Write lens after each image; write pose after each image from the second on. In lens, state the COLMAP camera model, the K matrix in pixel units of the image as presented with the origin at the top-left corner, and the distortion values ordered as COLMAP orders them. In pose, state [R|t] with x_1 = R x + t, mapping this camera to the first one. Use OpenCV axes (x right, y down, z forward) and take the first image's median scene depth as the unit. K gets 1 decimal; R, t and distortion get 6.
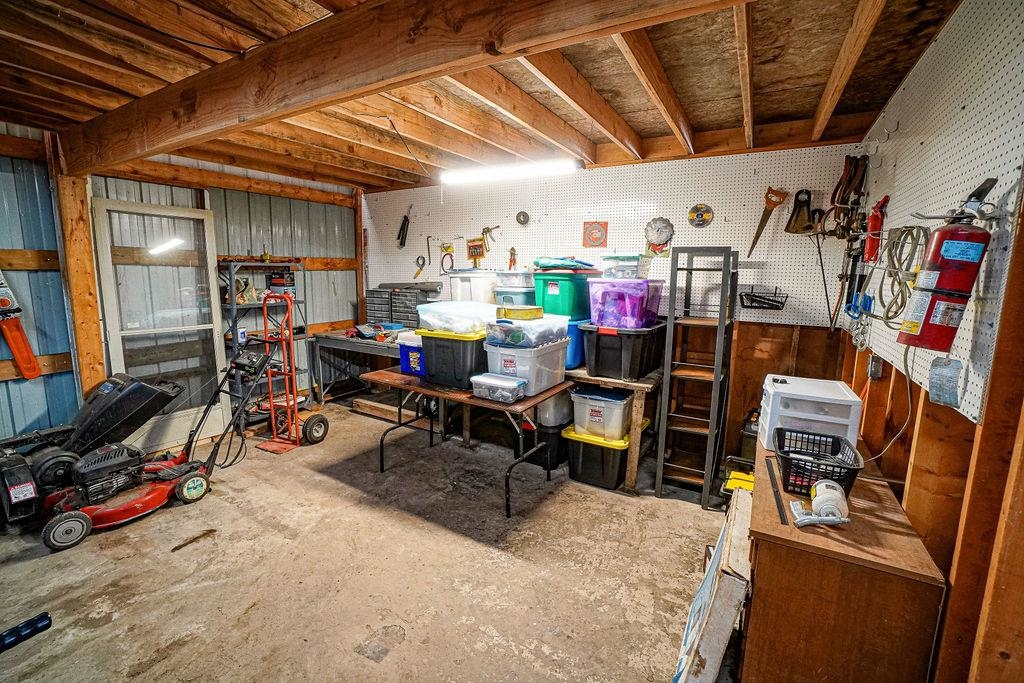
lens RADIAL K [[451.5, 0, 502.9], [0, 451.5, 333.8], [0, 0, 1]] dist [-0.065966, 0.025082]
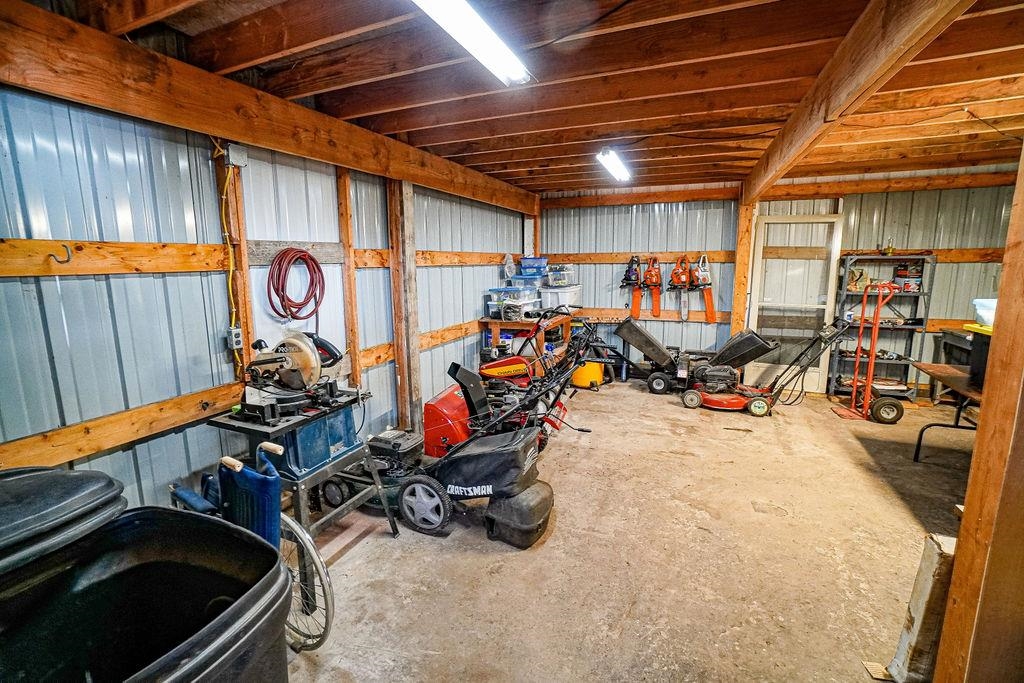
lens RADIAL K [[451.5, 0, 502.9], [0, 451.5, 333.8], [0, 0, 1]] dist [-0.065966, 0.025082]
pose [[0.137049, 0.146761, -0.979632, 0.573636], [-0.128211, 0.983273, 0.129370, 0.017864], [0.982232, 0.107870, 0.153573, -0.114961]]
